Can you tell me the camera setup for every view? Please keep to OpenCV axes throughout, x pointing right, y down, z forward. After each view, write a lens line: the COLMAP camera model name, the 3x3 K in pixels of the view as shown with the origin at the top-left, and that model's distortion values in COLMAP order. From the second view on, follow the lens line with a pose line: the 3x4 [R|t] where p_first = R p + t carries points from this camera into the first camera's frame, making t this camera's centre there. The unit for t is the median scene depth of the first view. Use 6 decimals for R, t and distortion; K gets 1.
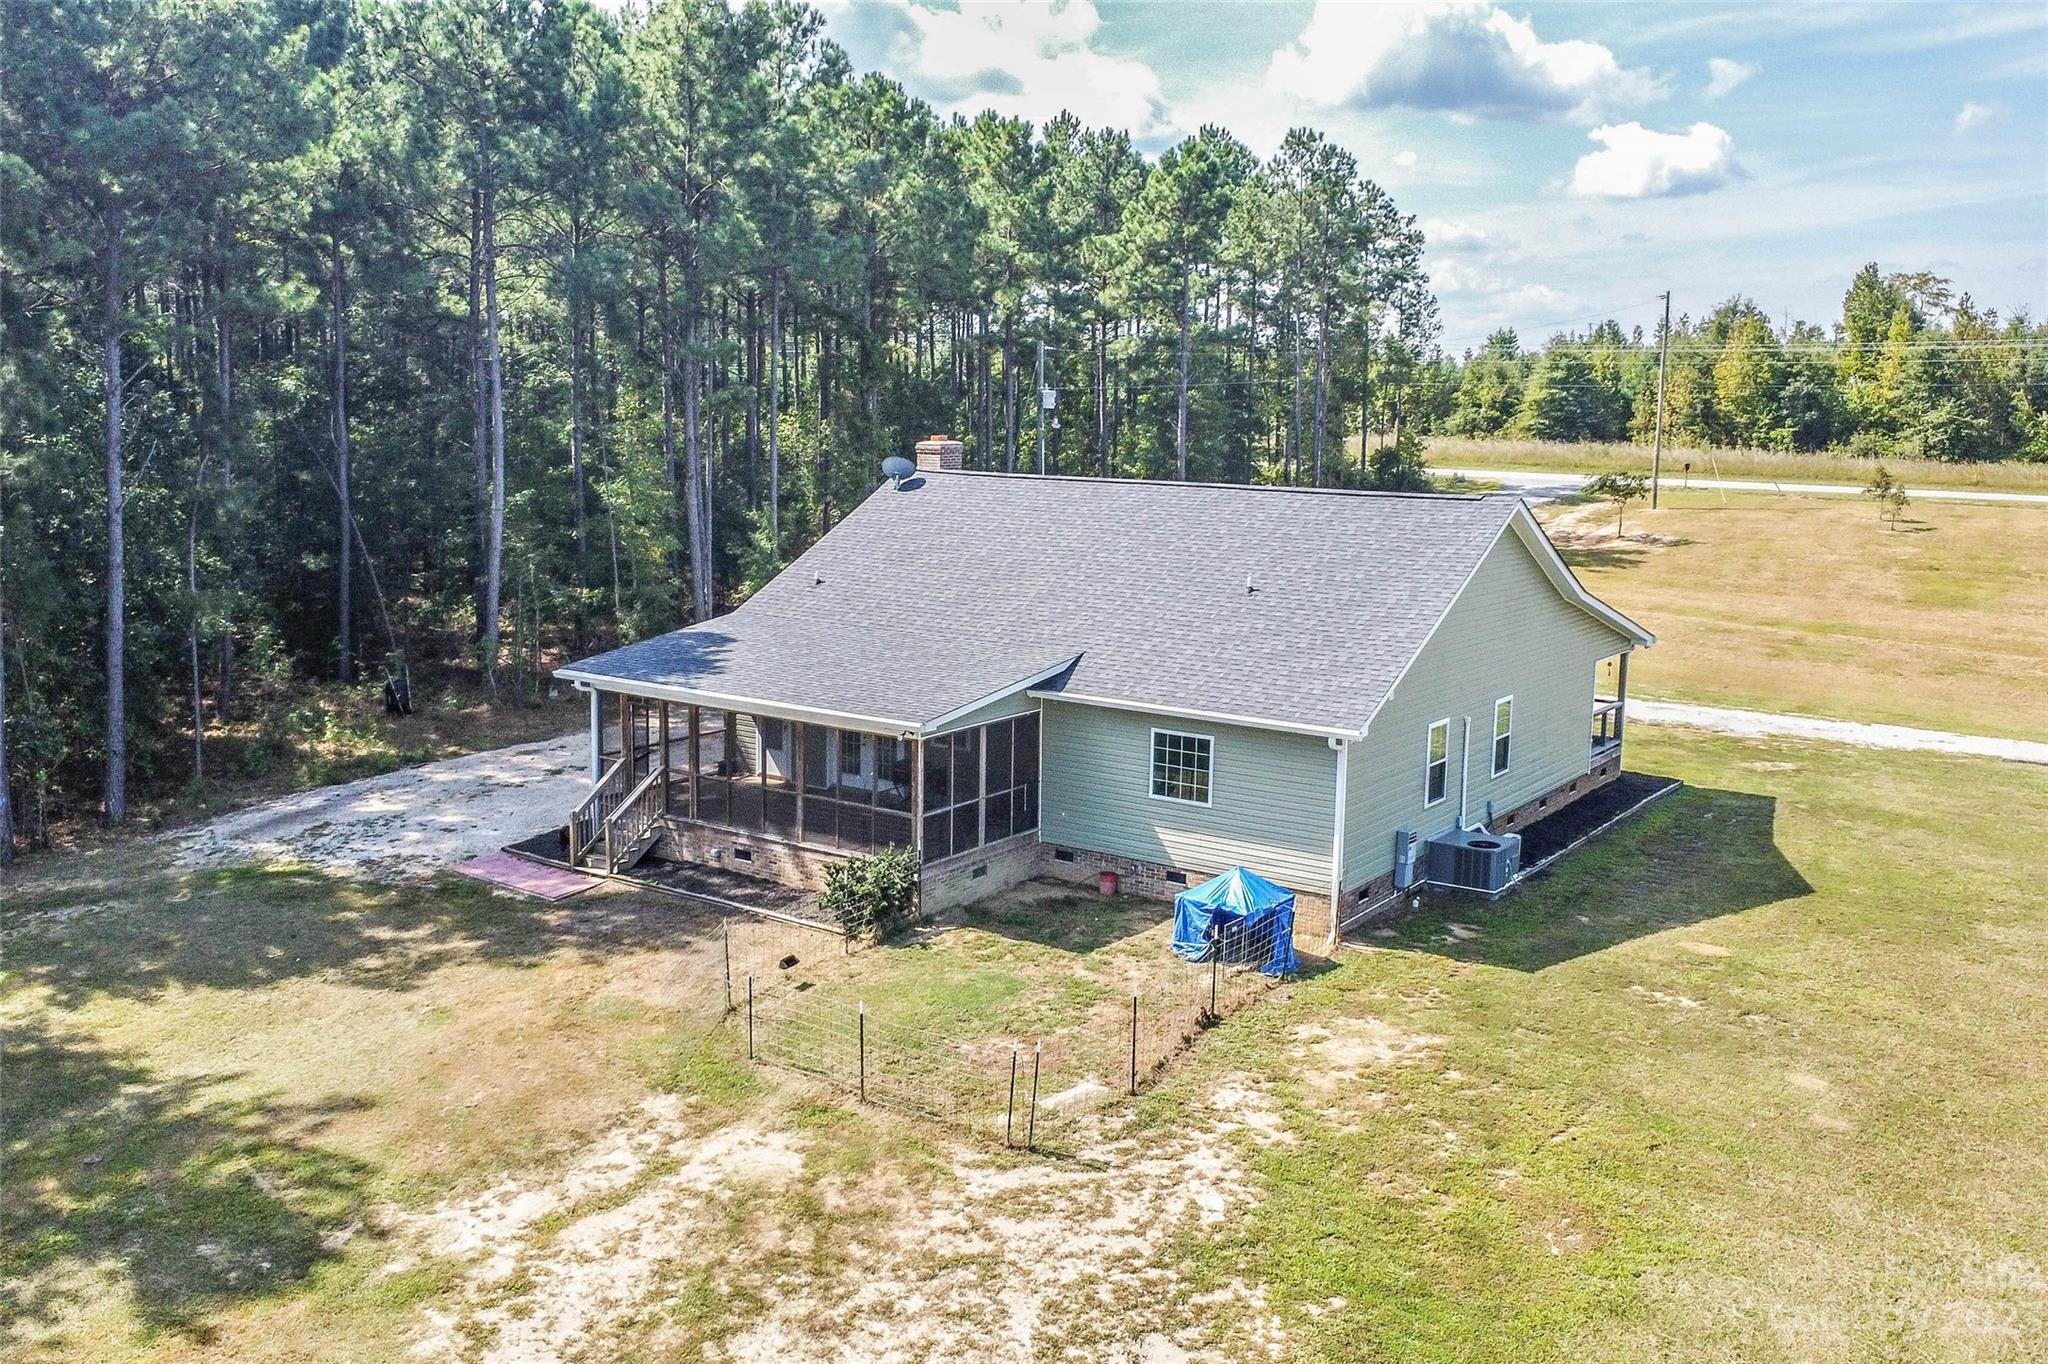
lens RADIAL K [[1769.8, 0, 1028.5], [0, 1769.8, 727.0], [0, 0, 1]] dist [0.005319, 0.008804]
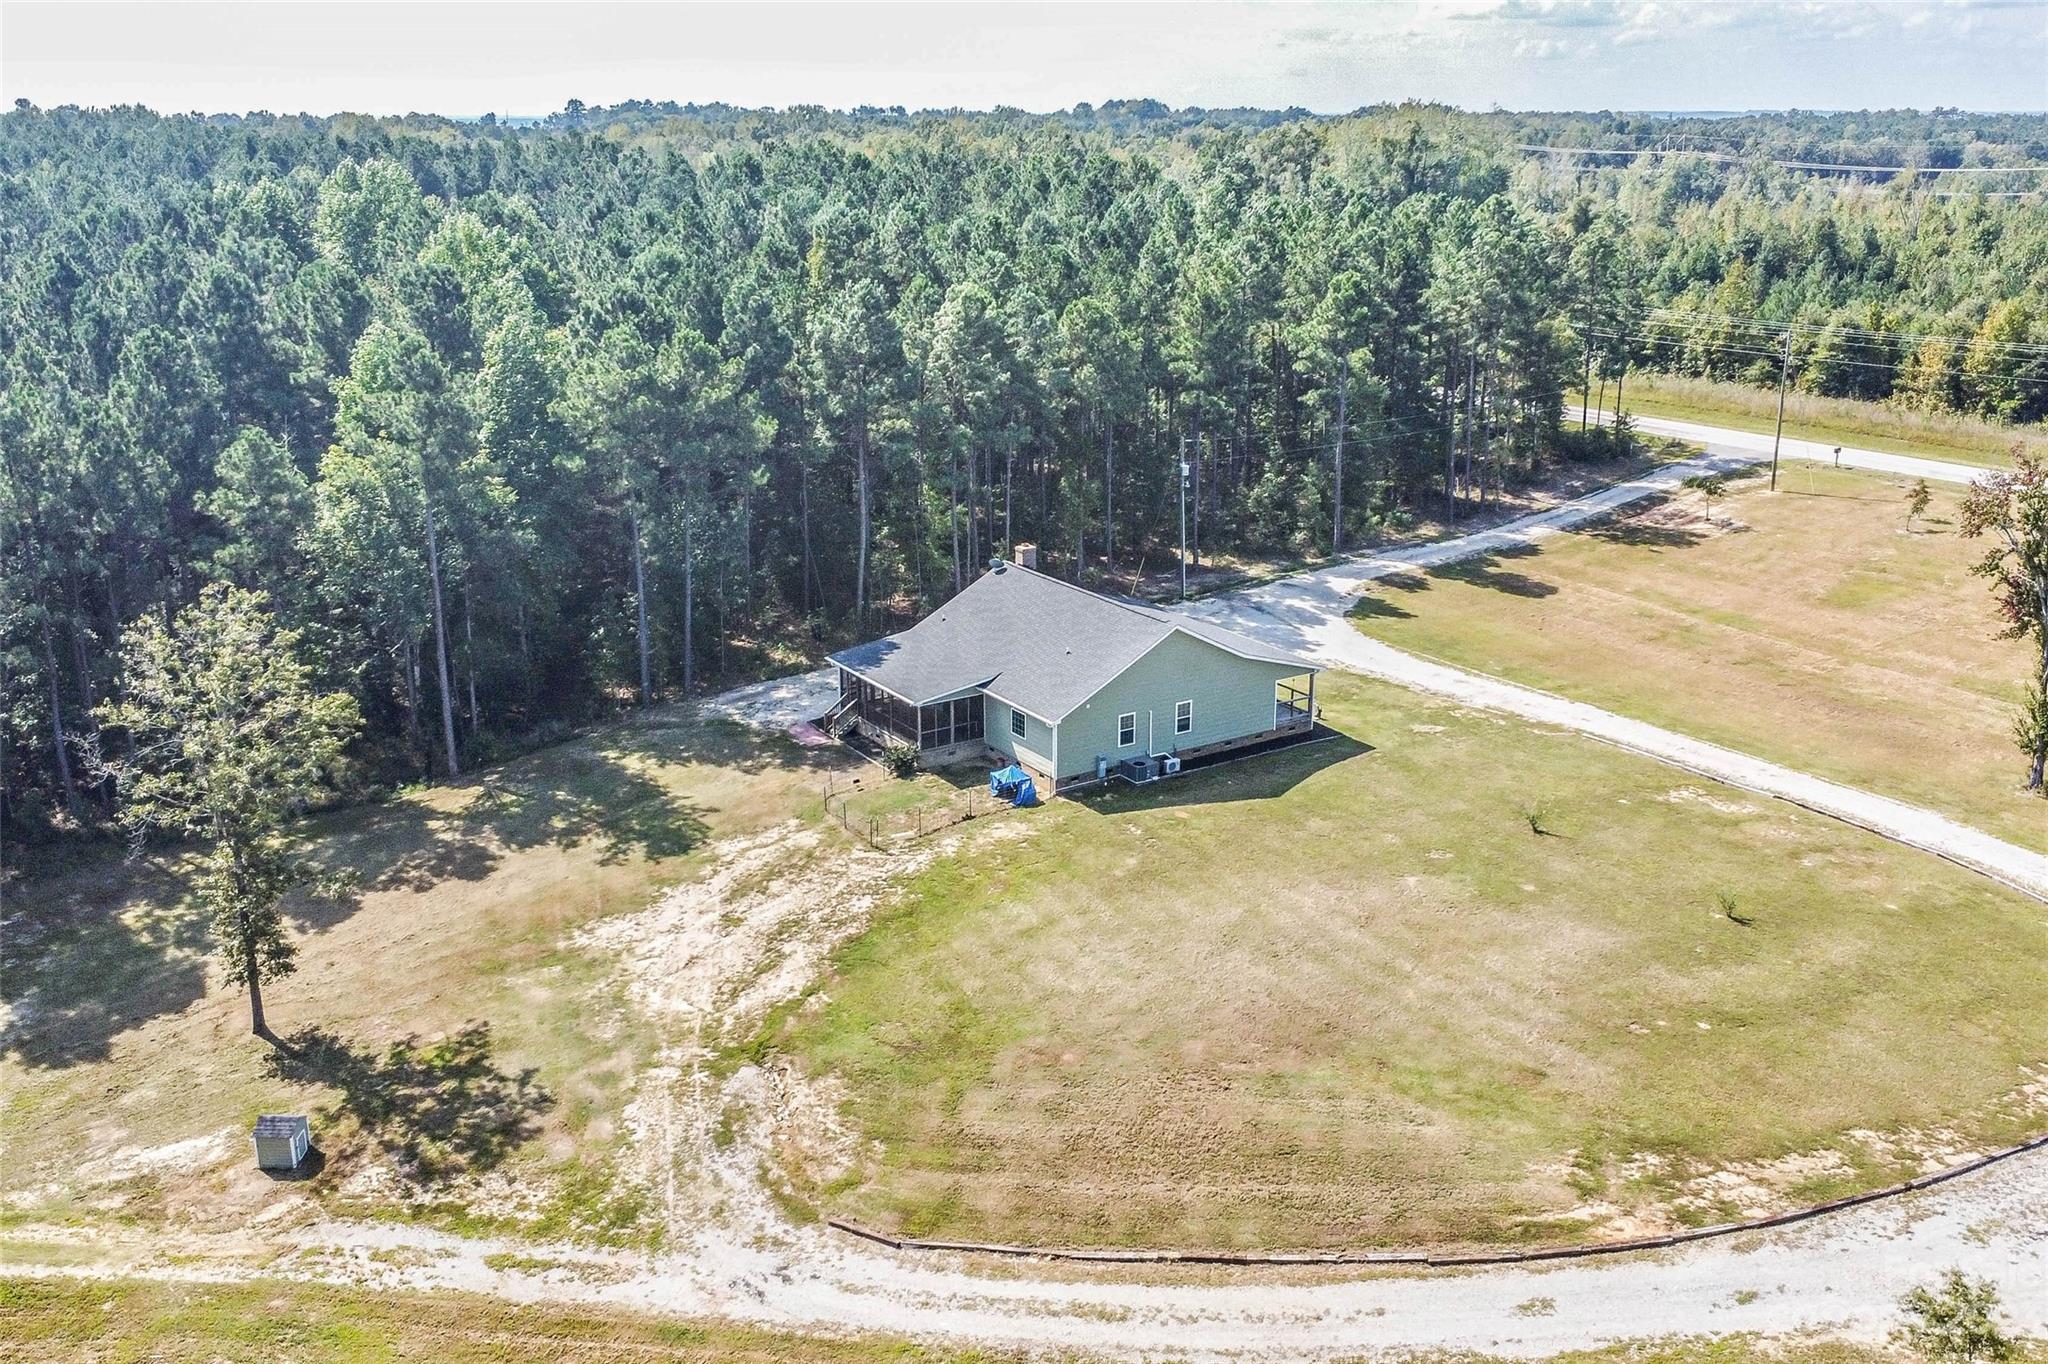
lens RADIAL K [[1781.0, 0, 1024.0], [0, 1781.0, 682.0], [0, 0, 1]] dist [0.005319, -0.005049]
pose [[0.925500, 0.095922, -0.366401, 1.039160], [-0.054159, 0.990973, 0.122632, -0.357524], [0.374856, -0.093652, 0.922341, -1.411083]]
